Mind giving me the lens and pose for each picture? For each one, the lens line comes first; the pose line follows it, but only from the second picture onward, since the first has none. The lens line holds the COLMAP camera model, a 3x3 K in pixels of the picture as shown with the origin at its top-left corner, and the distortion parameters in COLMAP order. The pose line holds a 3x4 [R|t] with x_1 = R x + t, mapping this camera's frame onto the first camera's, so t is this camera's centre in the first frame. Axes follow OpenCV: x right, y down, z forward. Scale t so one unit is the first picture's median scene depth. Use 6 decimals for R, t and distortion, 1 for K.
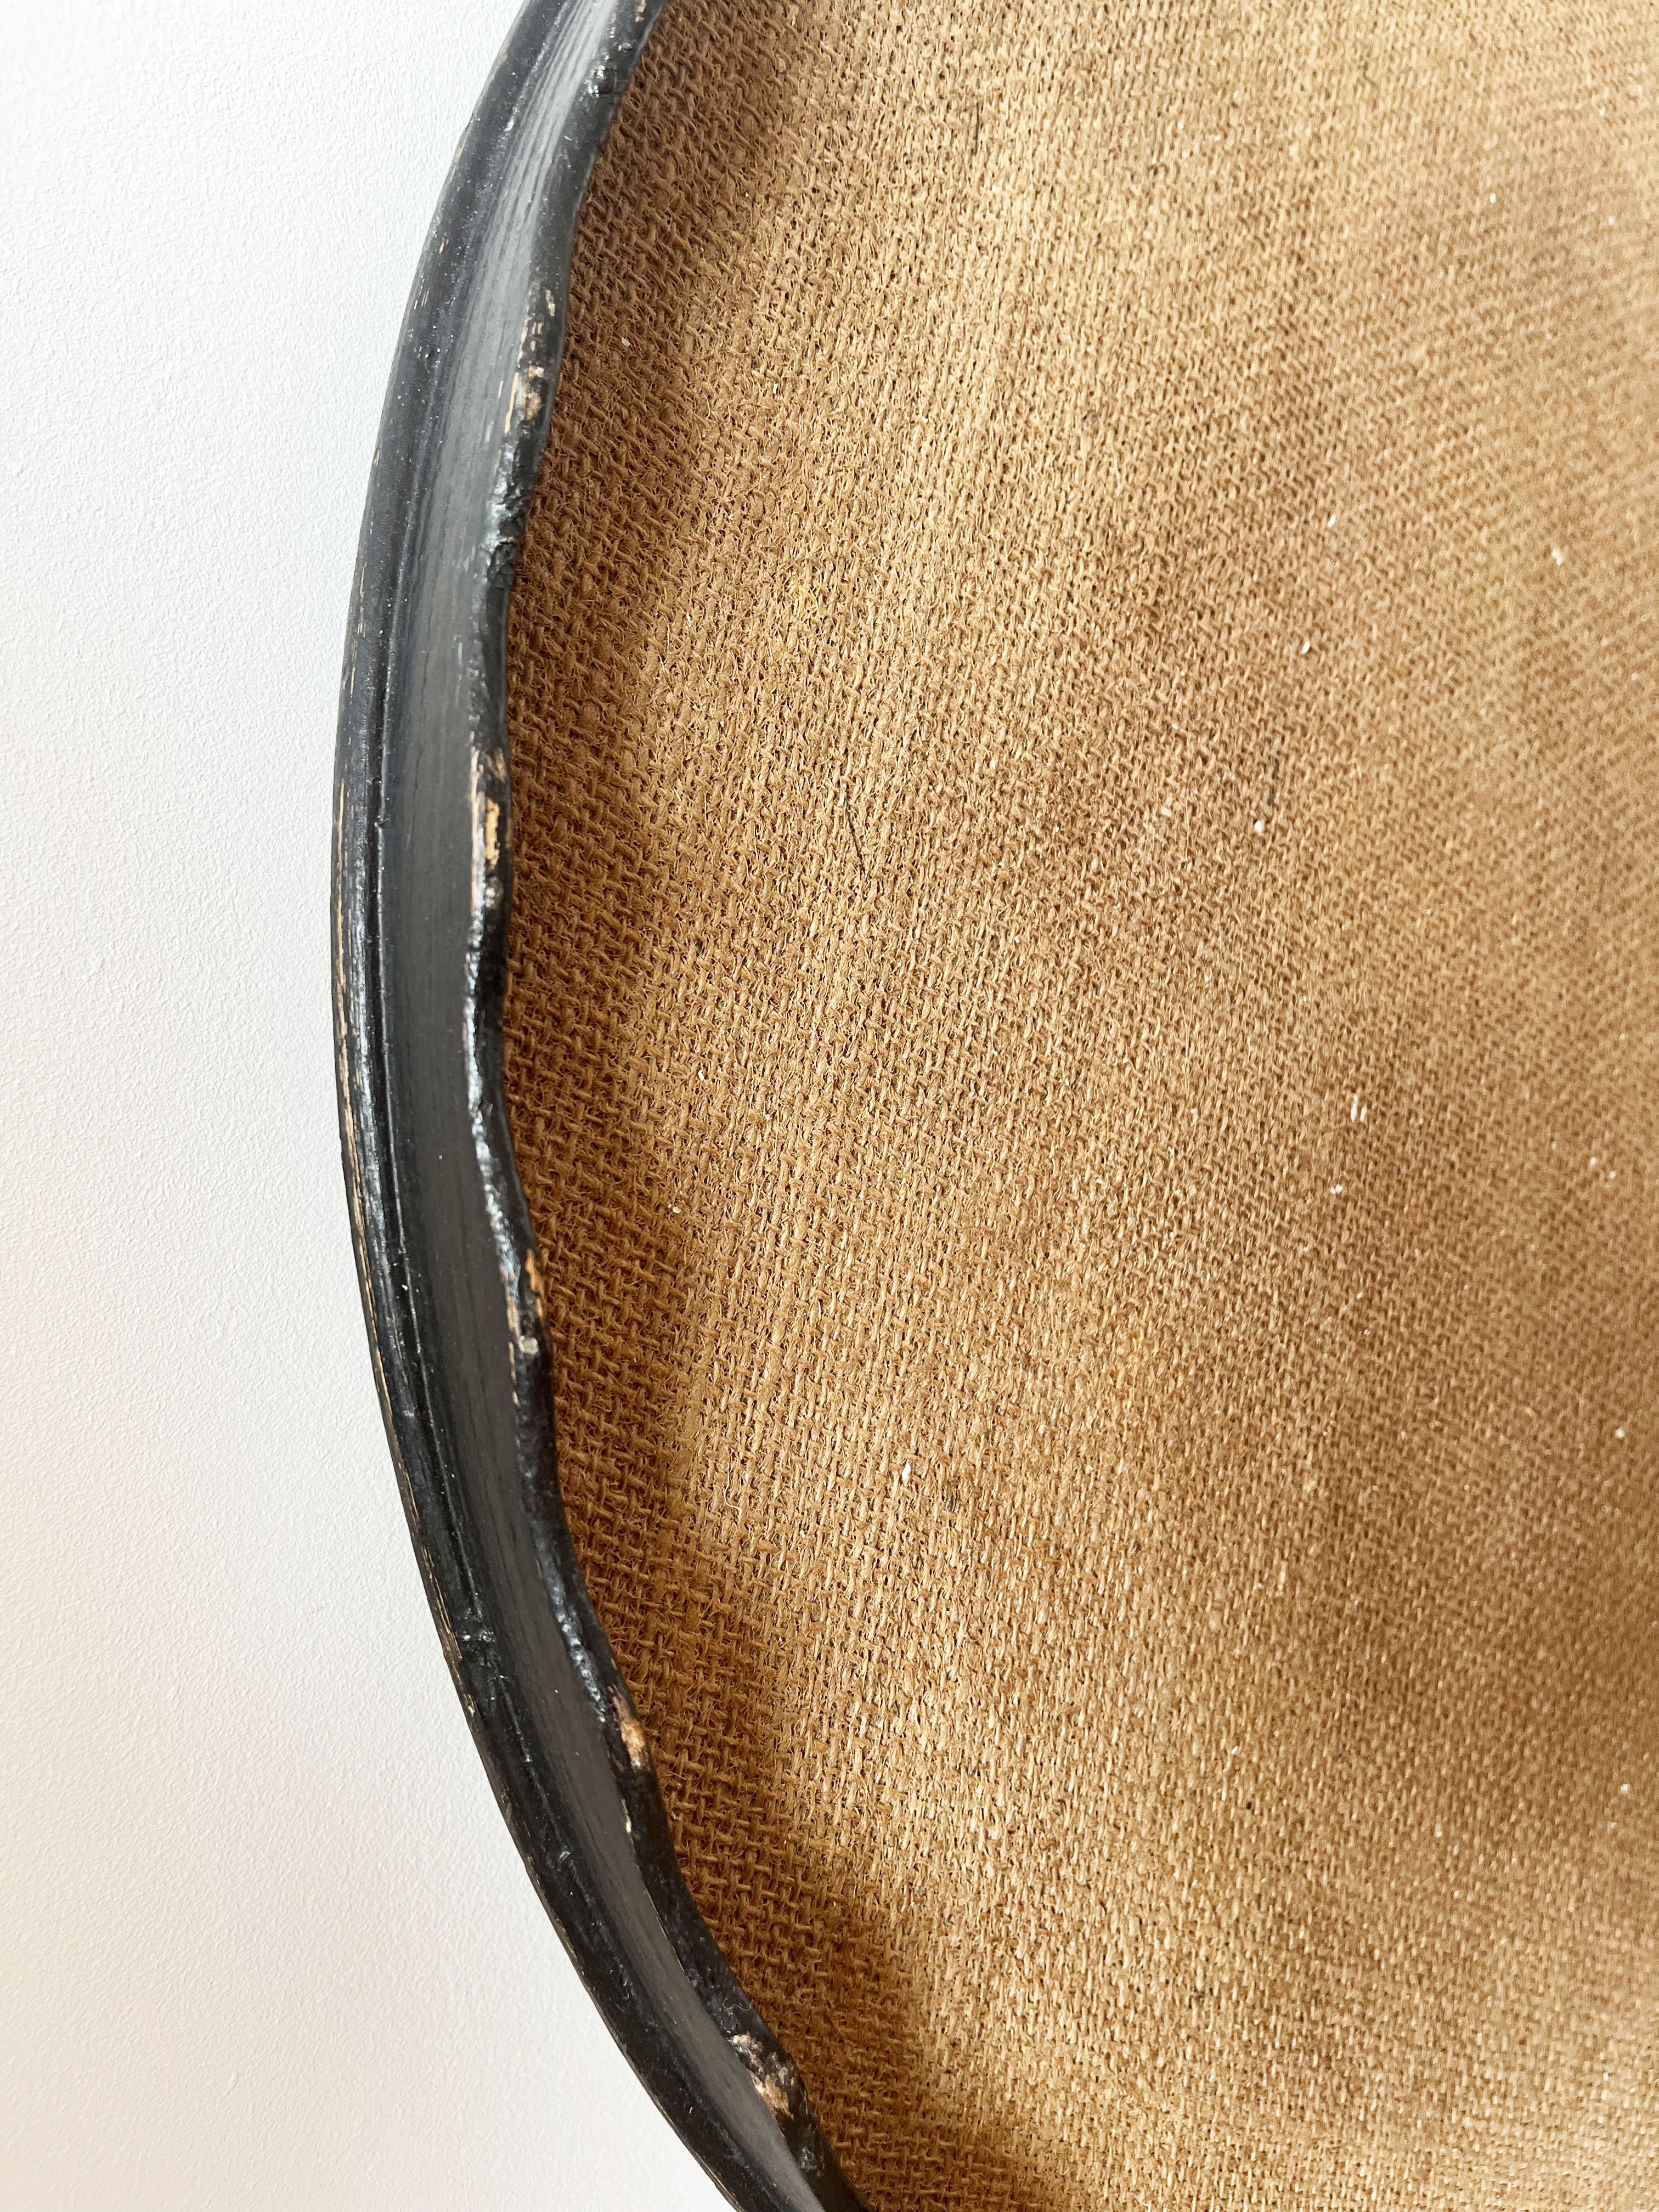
lens RADIAL K [[1683.7, 0, 830.3], [0, 1683.7, 1103.0], [0, 0, 1]] dist [0.056402, -0.010451]
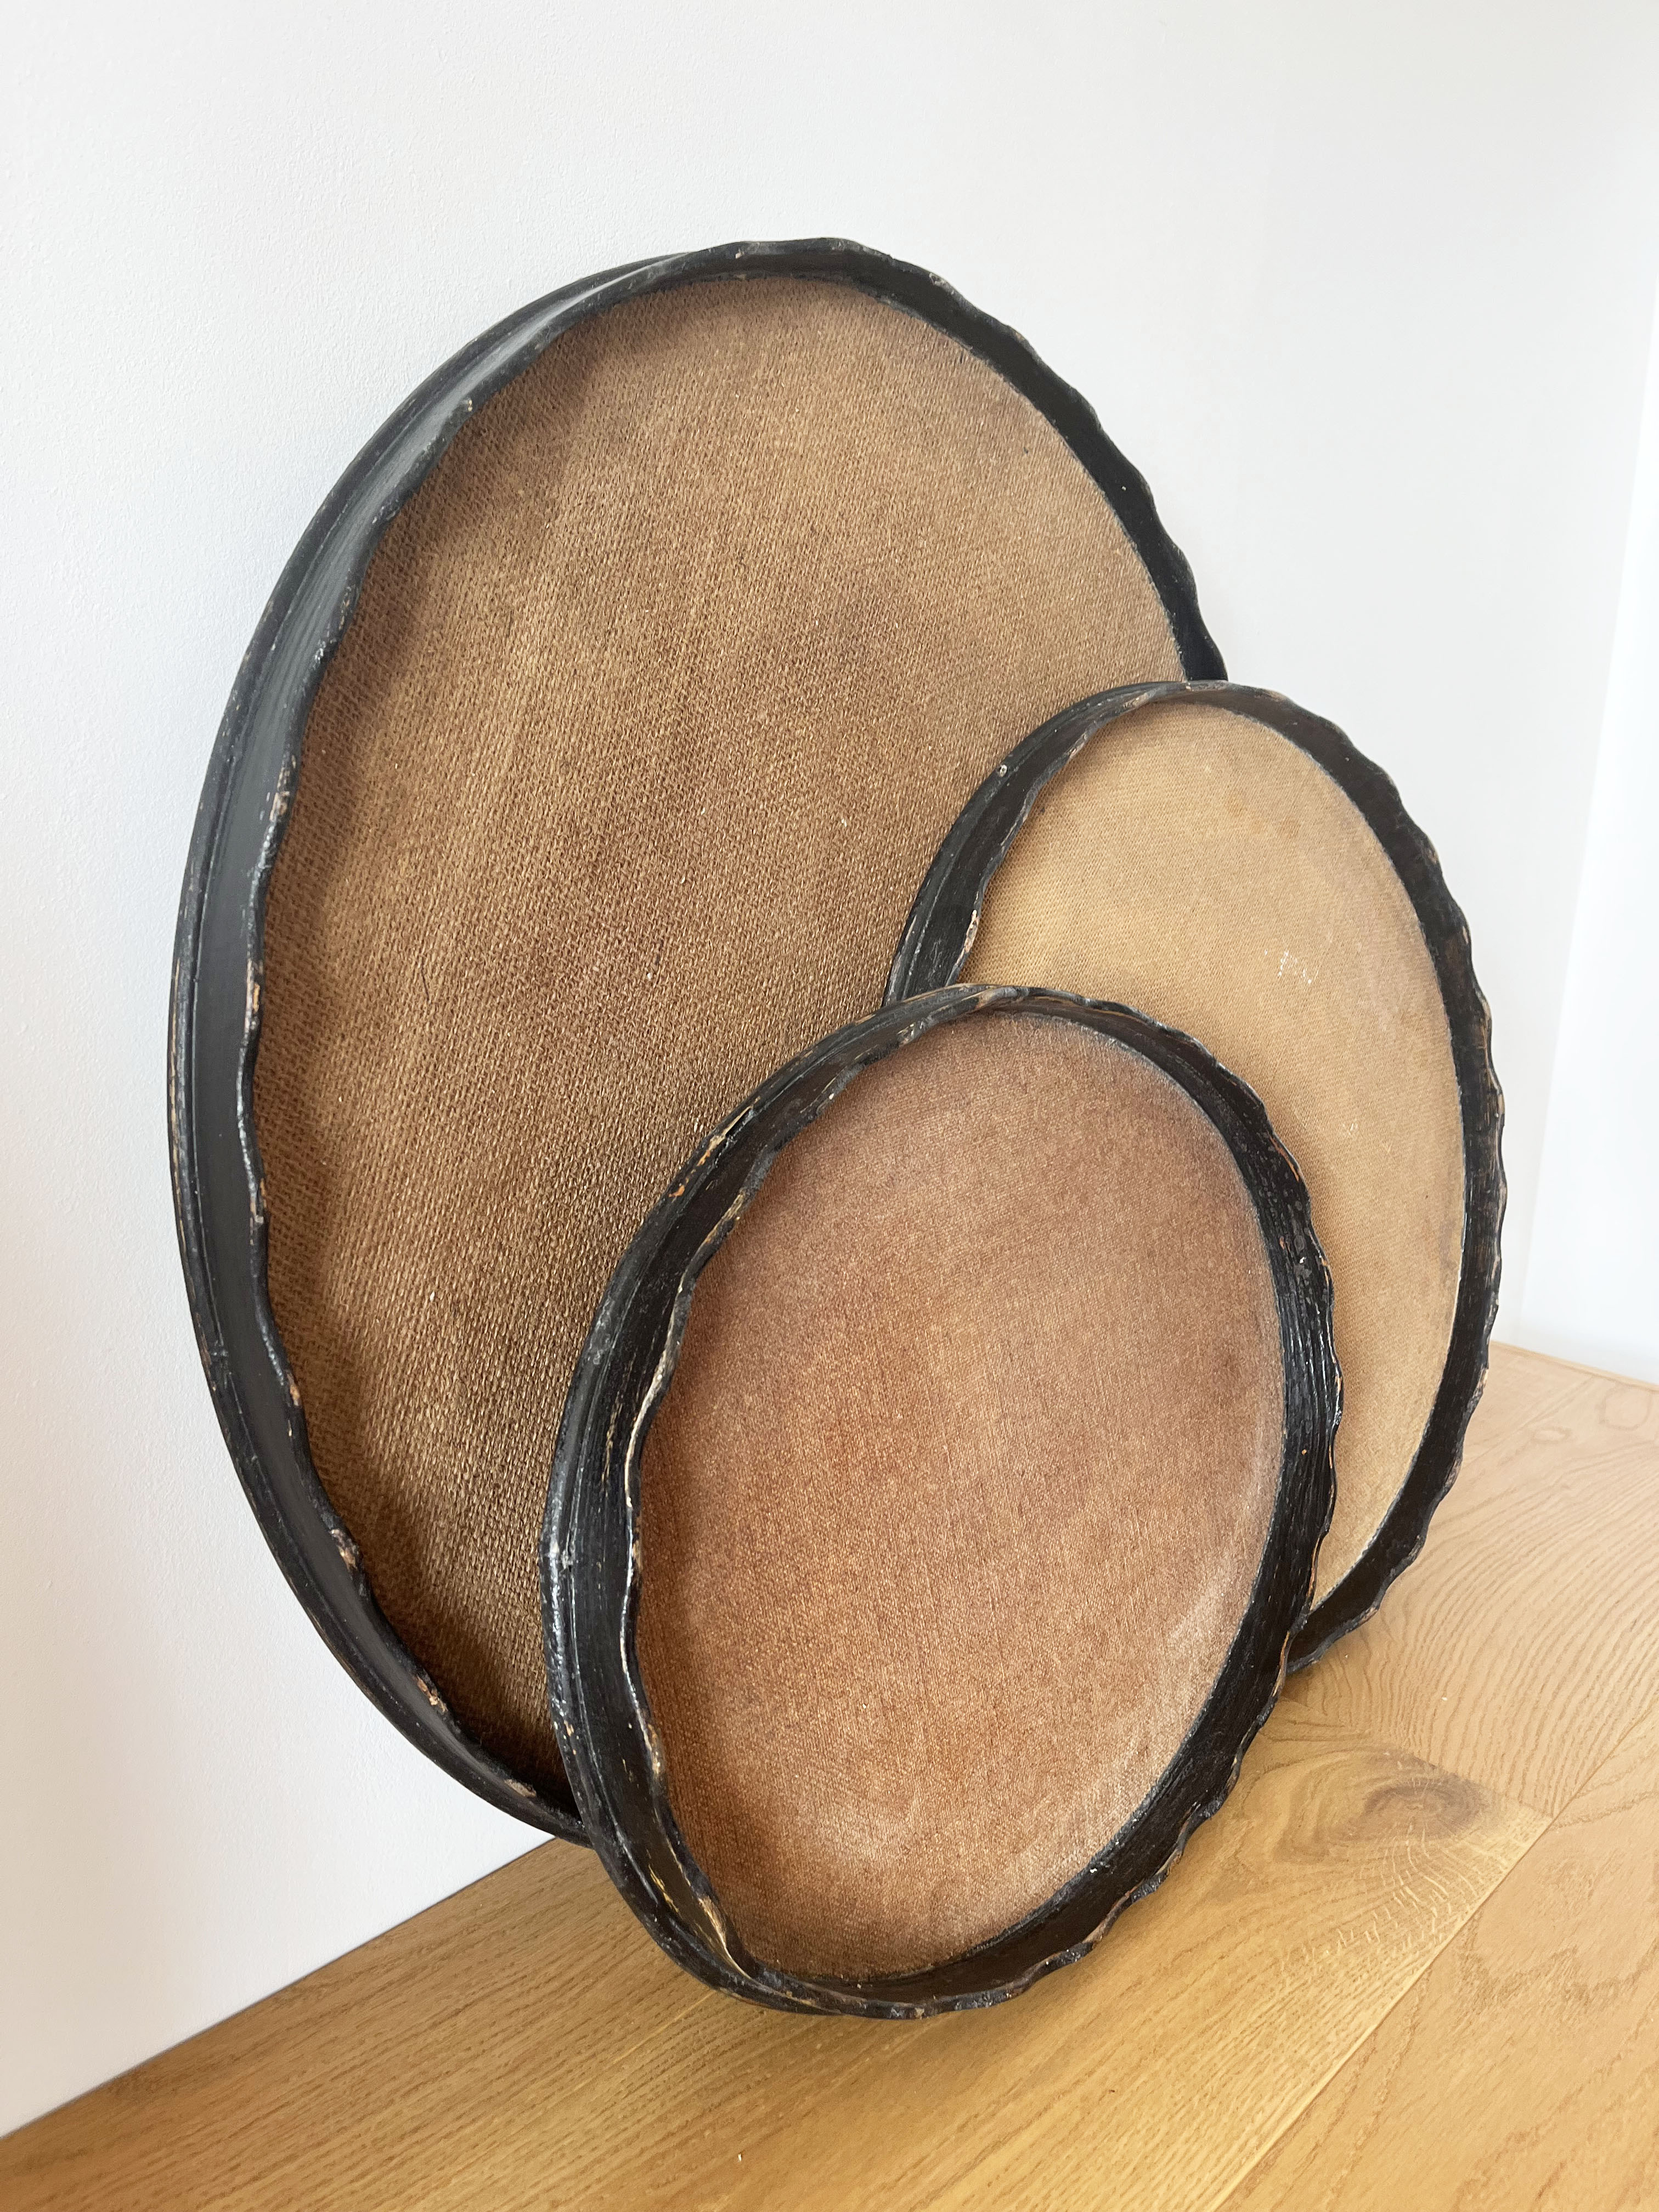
lens RADIAL K [[1683.7, 0, 824.8], [0, 1683.7, 1144.6], [0, 0, 1]] dist [0.056402, -0.010451]
pose [[0.971019, 0.059538, 0.231468, 0.022568], [-0.072157, 0.996312, 0.046432, -0.093996], [-0.227849, -0.061788, 0.971734, -1.091207]]
